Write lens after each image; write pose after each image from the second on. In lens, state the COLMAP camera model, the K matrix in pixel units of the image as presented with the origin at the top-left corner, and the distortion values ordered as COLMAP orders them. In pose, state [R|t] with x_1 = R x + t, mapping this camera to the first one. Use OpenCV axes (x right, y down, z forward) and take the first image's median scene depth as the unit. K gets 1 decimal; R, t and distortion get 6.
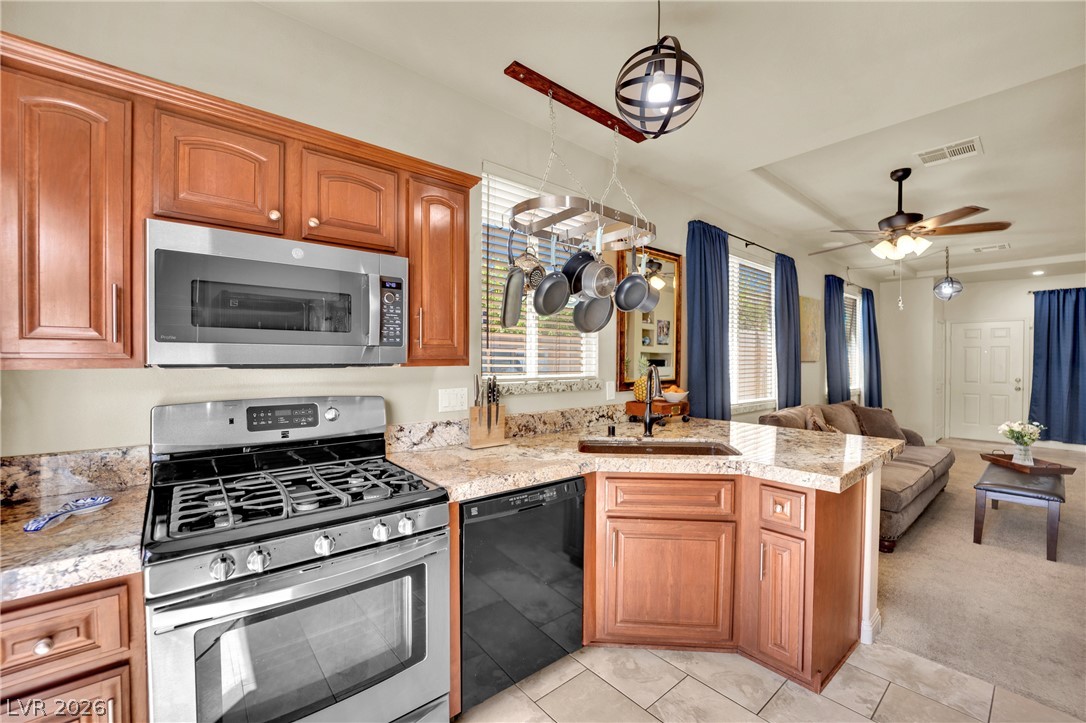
lens RADIAL K [[444.7, 0, 551.2], [0, 444.7, 371.3], [0, 0, 1]] dist [-0.021135, 0.000751]
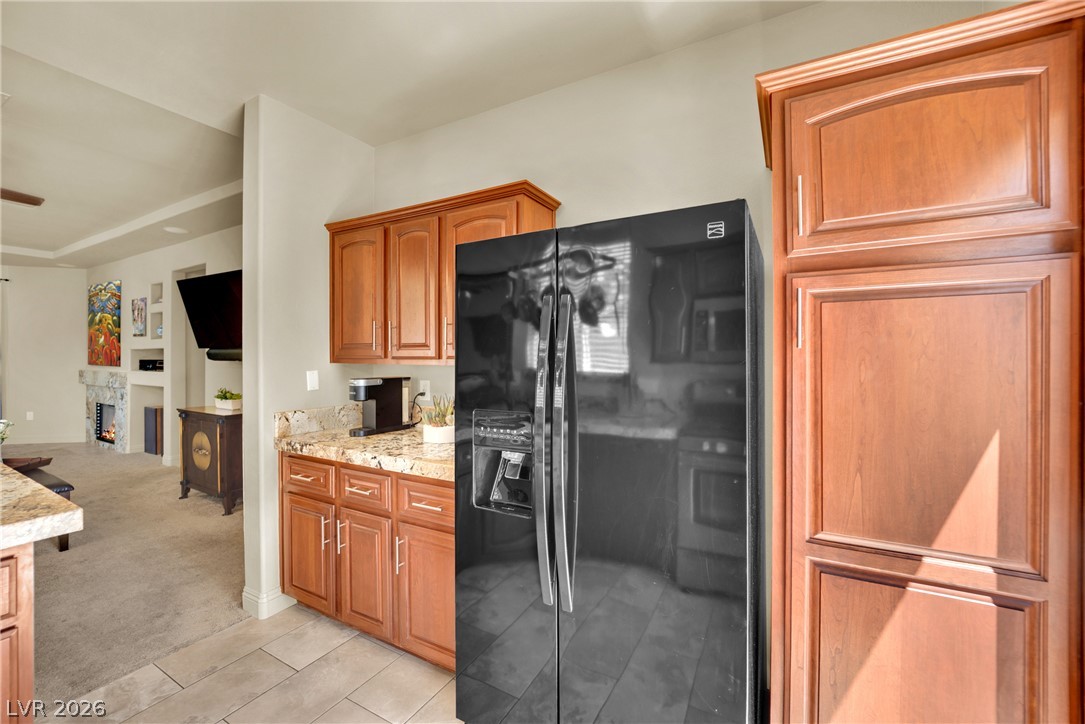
lens RADIAL K [[444.3, 0, 538.5], [0, 444.3, 358.8], [0, 0, 1]] dist [-0.021135, 0.000751]
pose [[-0.331035, -0.012777, 0.943532, -0.250762], [0.023215, 0.999495, 0.021679, -0.013376], [-0.943333, 0.029080, -0.330572, 0.410834]]
